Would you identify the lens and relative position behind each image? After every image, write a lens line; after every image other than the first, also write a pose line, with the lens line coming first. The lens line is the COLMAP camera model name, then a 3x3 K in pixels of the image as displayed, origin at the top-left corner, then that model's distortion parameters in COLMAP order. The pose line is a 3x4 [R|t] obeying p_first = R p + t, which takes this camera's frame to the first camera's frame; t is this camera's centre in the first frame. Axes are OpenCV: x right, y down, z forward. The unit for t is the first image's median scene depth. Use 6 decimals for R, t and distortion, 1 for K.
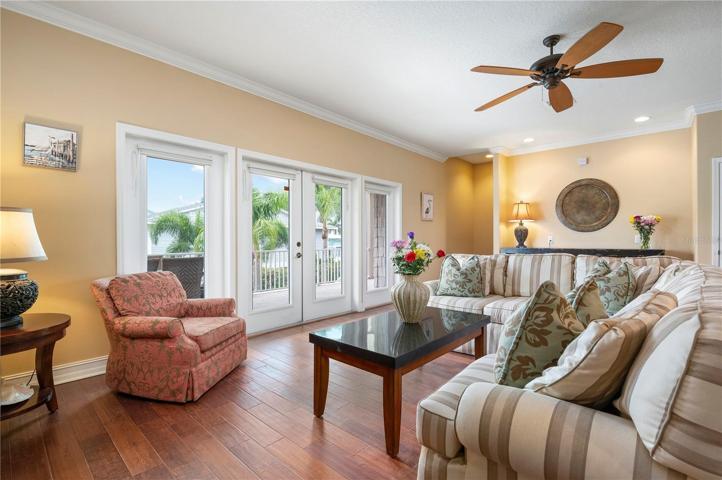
lens RADIAL K [[344.9, 0, 361.7], [0, 344.9, 241.8], [0, 0, 1]] dist [0.000711, -0.008465]
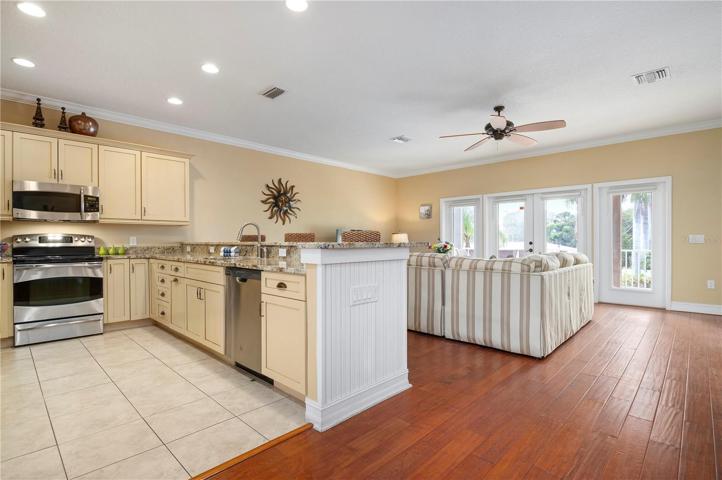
lens RADIAL K [[344.9, 0, 361.7], [0, 344.9, 241.8], [0, 0, 1]] dist [0.000711, -0.008465]
pose [[-0.027314, 0.000755, -0.999627, 1.061091], [-0.000479, 1.000000, 0.000768, 0.000043], [0.999627, 0.000500, -0.027314, 0.223515]]
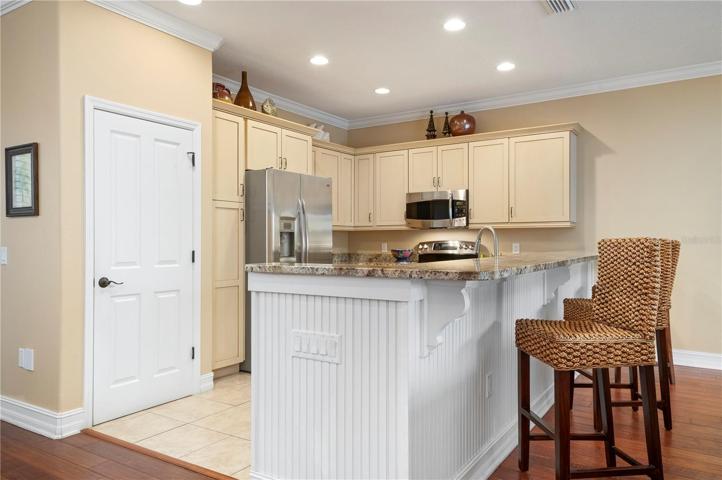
lens RADIAL K [[517.1, 0, 373.3], [0, 517.1, 237.7], [0, 0, 1]] dist [0.035626, 0.001895]
pose [[-0.984841, -0.000399, -0.173457, 0.691986], [0.000285, 0.999992, -0.003922, -0.018440], [0.173458, -0.003912, -0.984834, 0.602231]]
